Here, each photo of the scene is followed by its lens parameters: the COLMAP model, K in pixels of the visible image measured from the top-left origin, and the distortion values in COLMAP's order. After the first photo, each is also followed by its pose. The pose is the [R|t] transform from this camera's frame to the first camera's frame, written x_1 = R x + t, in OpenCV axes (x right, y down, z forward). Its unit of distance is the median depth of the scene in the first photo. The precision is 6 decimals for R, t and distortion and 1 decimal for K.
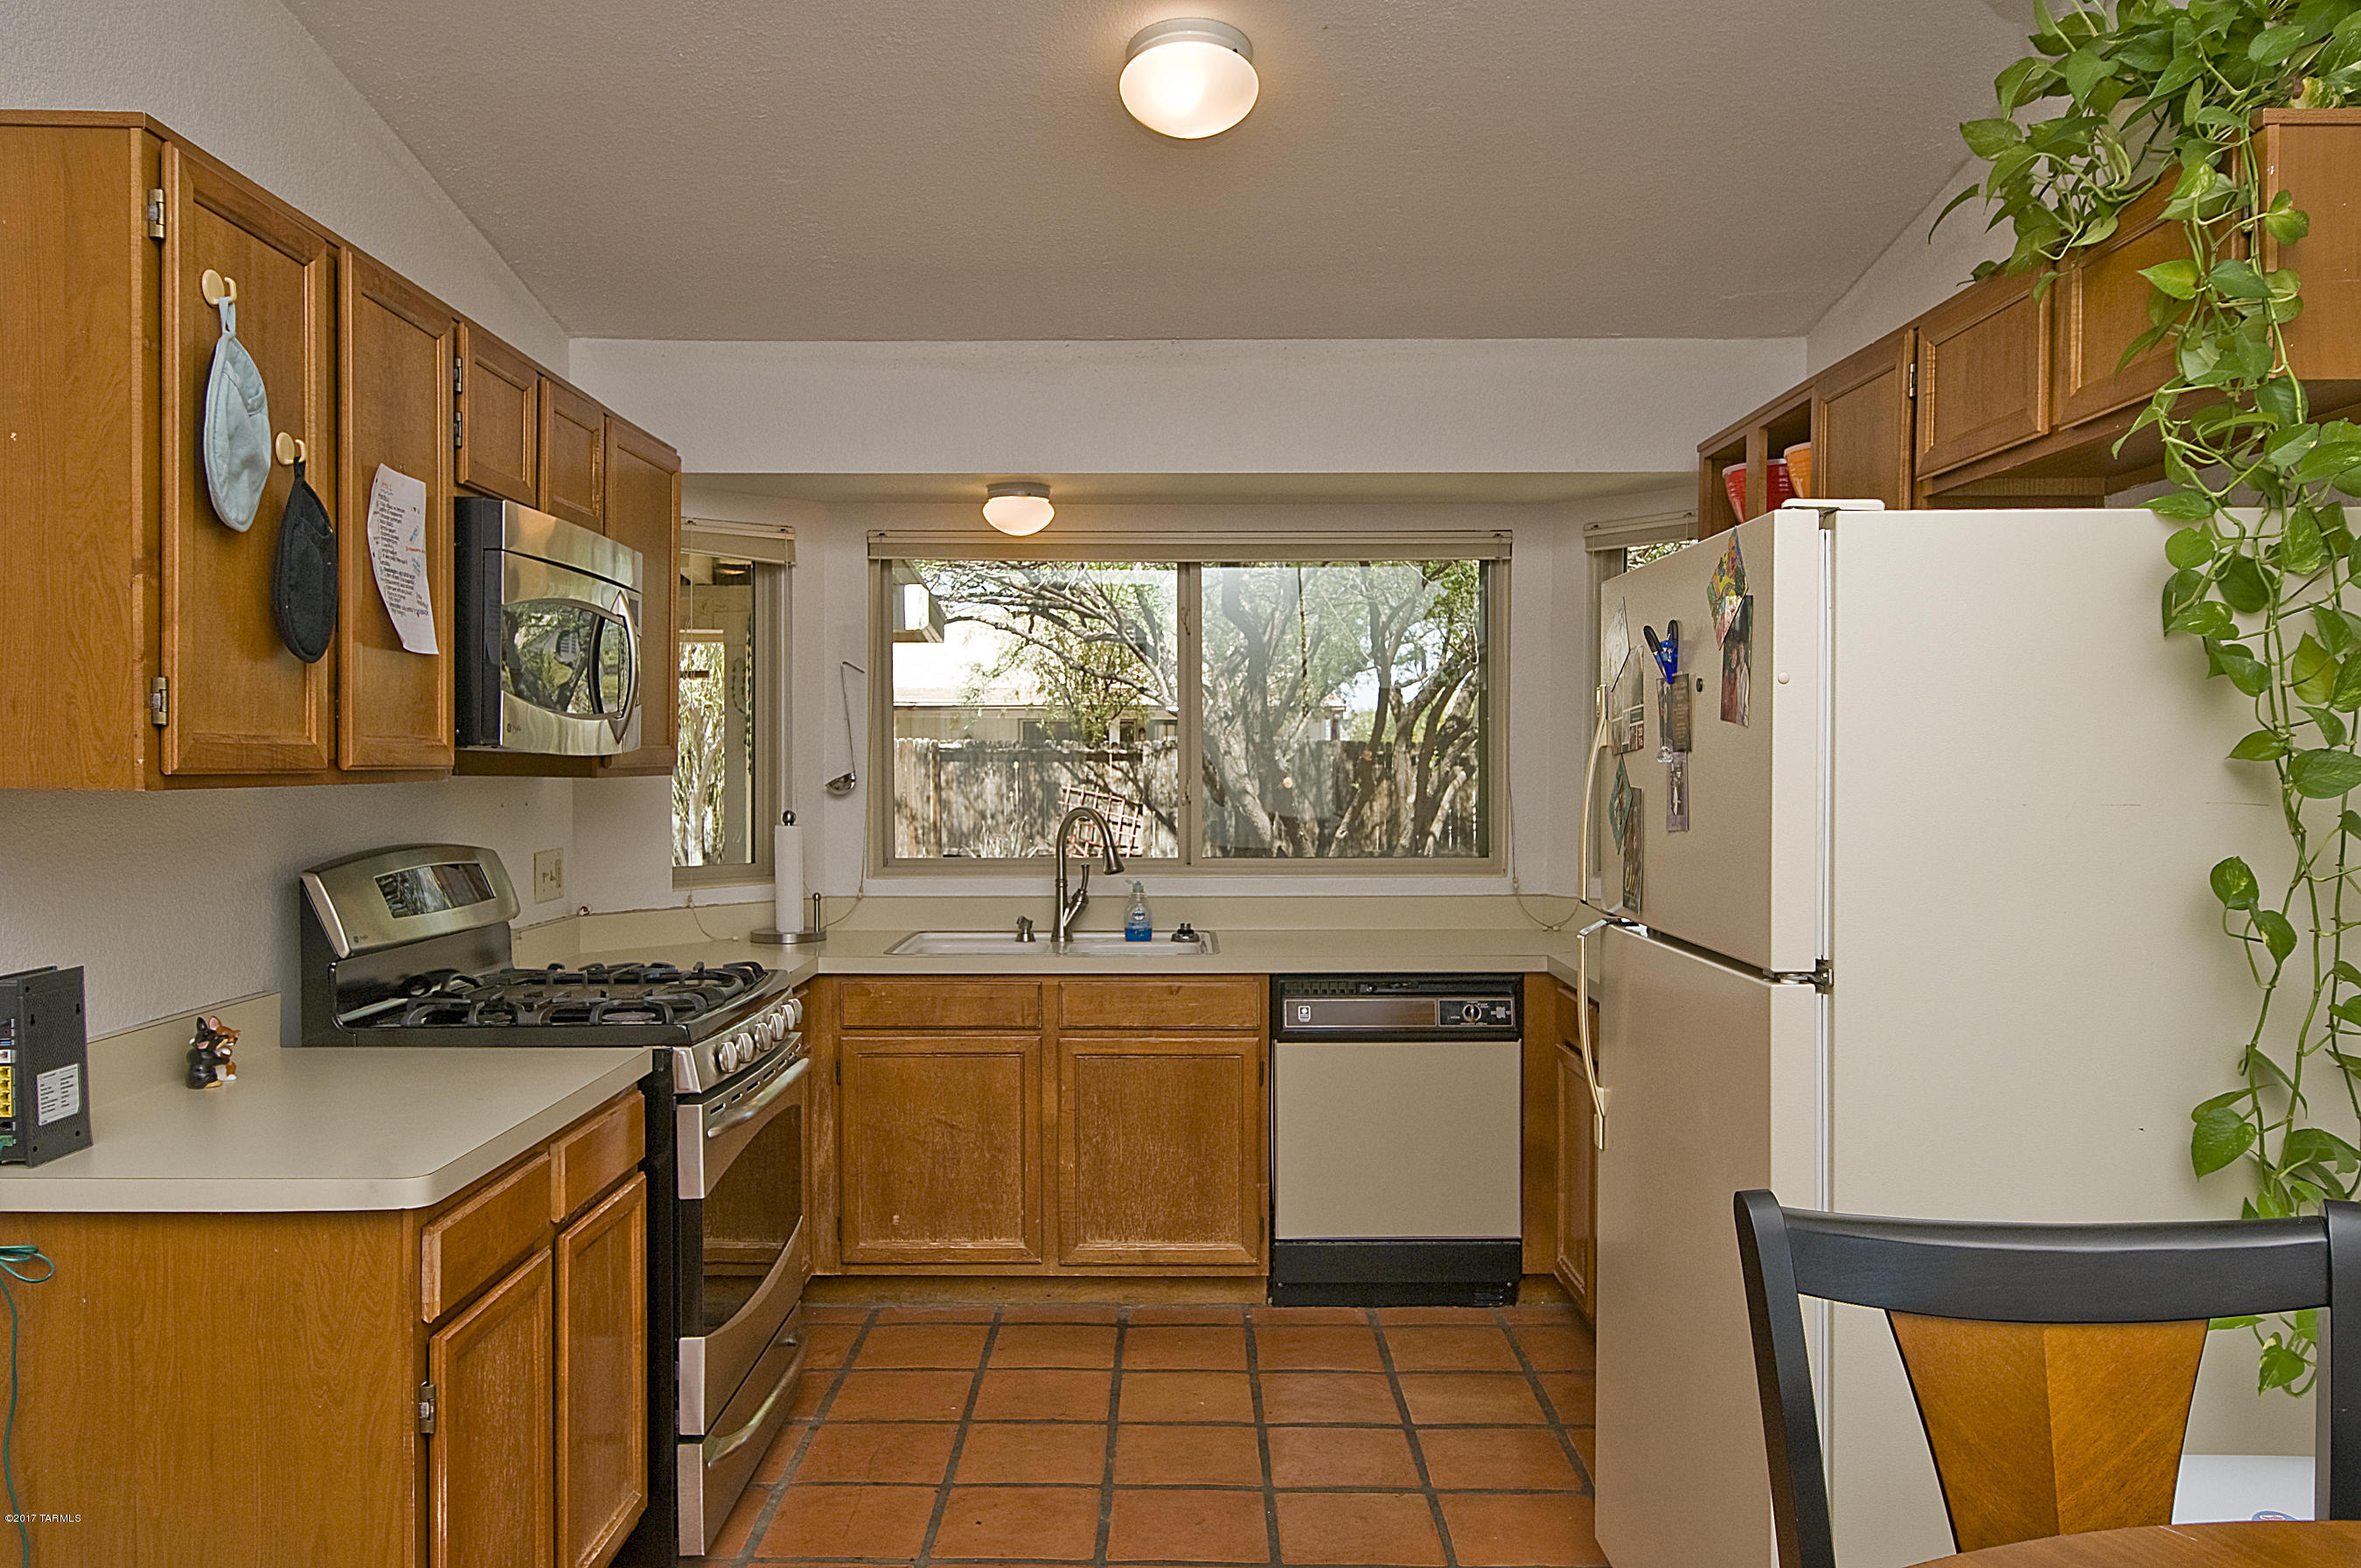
lens RADIAL K [[1732.8, 0, 1179.3], [0, 1732.8, 802.1], [0, 0, 1]] dist [0.015904, -0.003696]
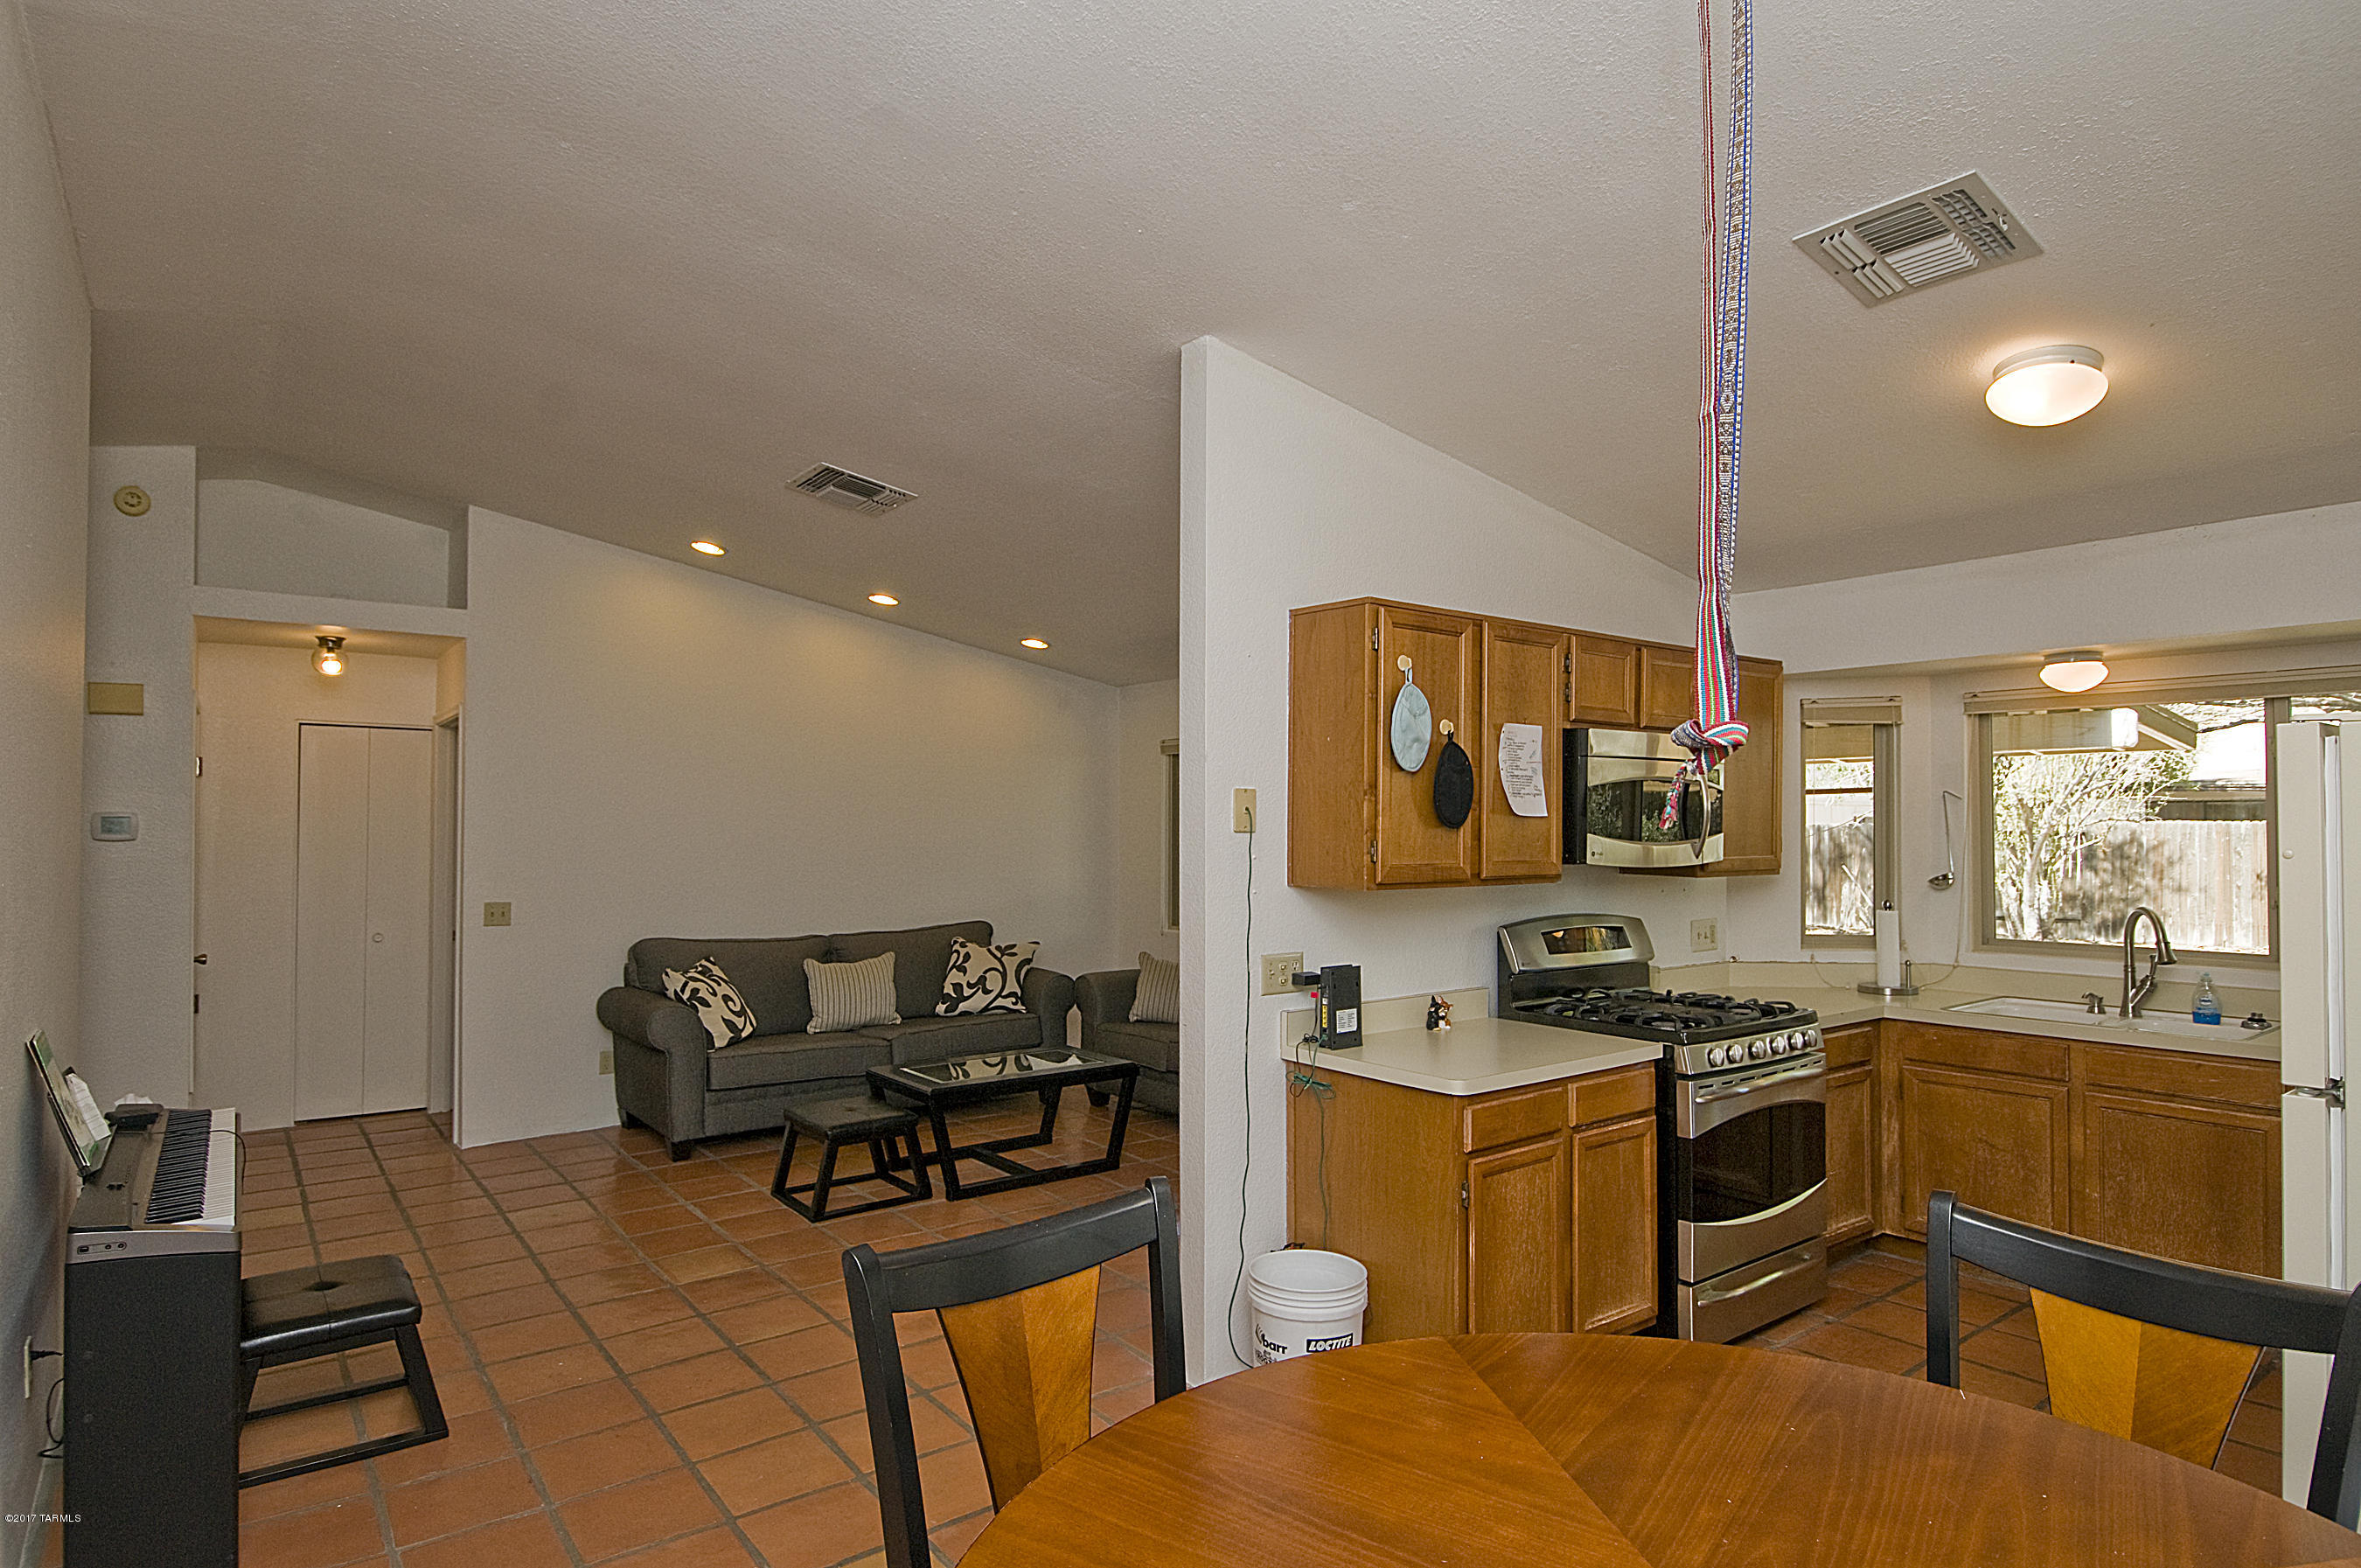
lens RADIAL K [[1307.3, 0, 1165.4], [0, 1307.3, 801.4], [0, 0, 1]] dist [0.005856, -0.012302]
pose [[0.596045, -0.015027, -0.802811, 0.298701], [-0.020763, 0.999202, -0.034118, -0.028438], [0.802683, 0.037005, 0.595257, -0.111800]]
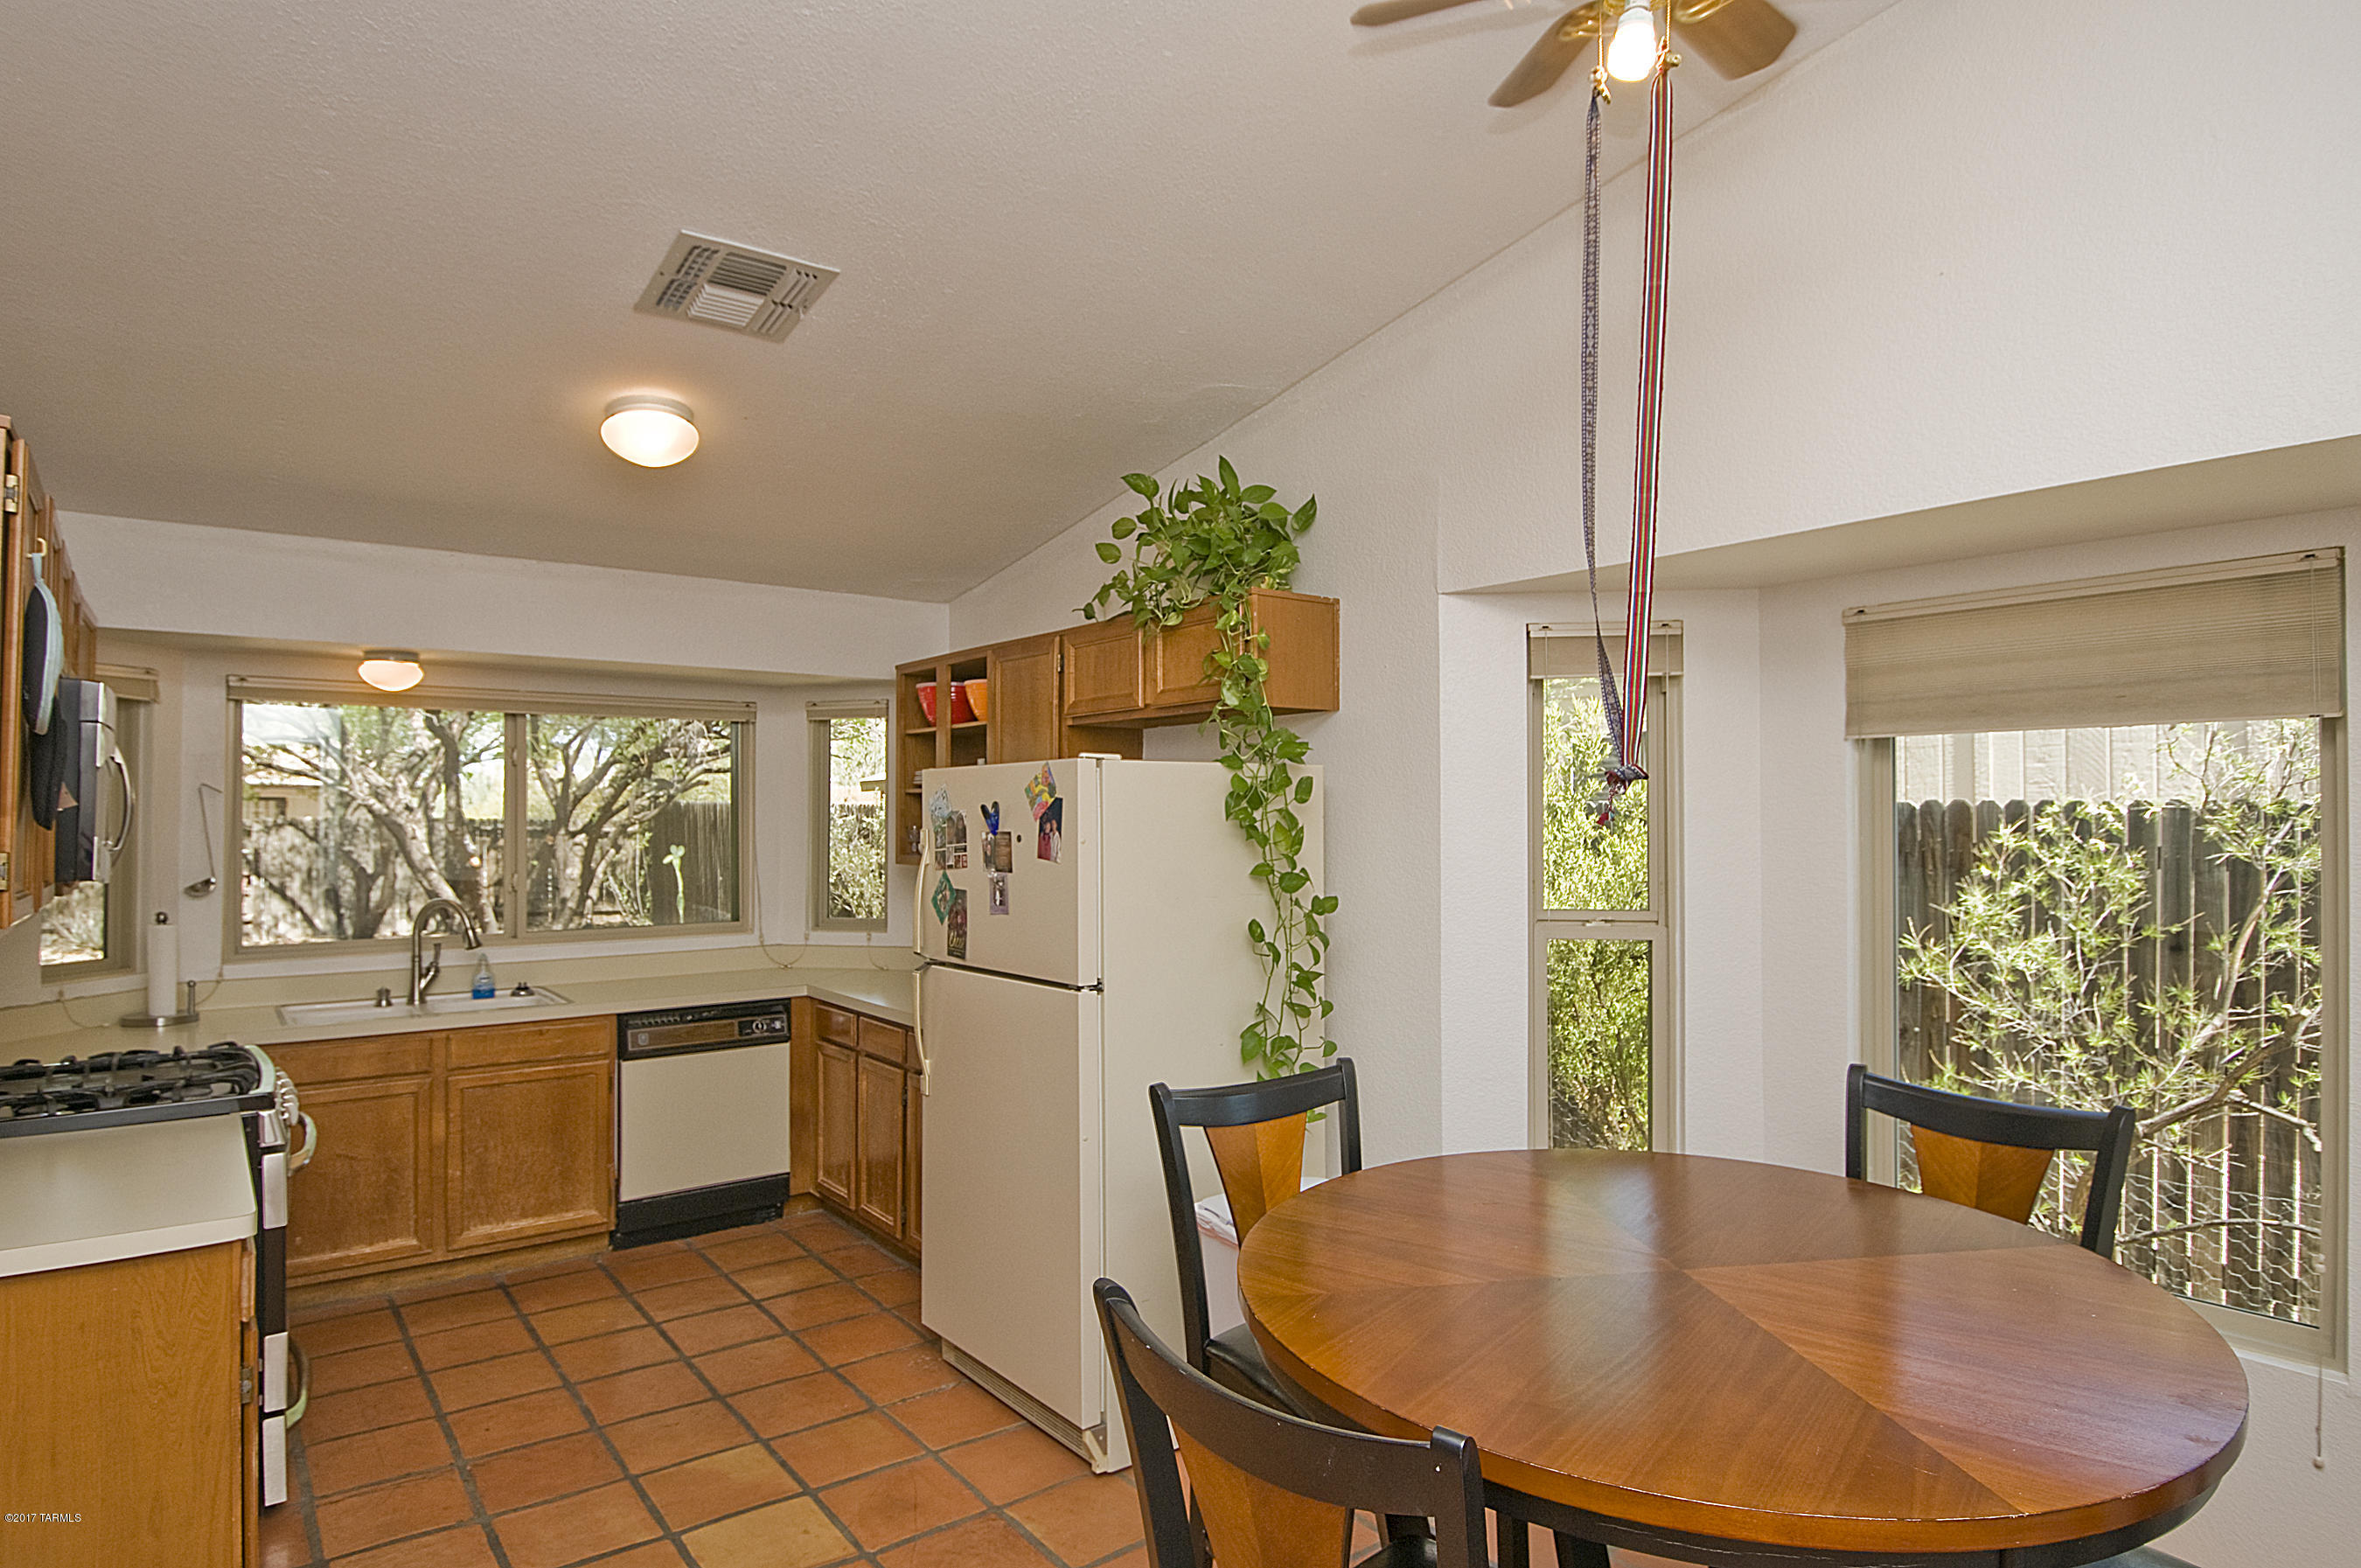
lens RADIAL K [[1307.3, 0, 1188.8], [0, 1307.3, 803.0], [0, 0, 1]] dist [0.005856, -0.012302]
pose [[0.790449, 0.006059, 0.612498, -0.233710], [0.017180, 0.999338, -0.032057, -0.030569], [-0.612287, 0.035862, 0.789822, -0.136112]]
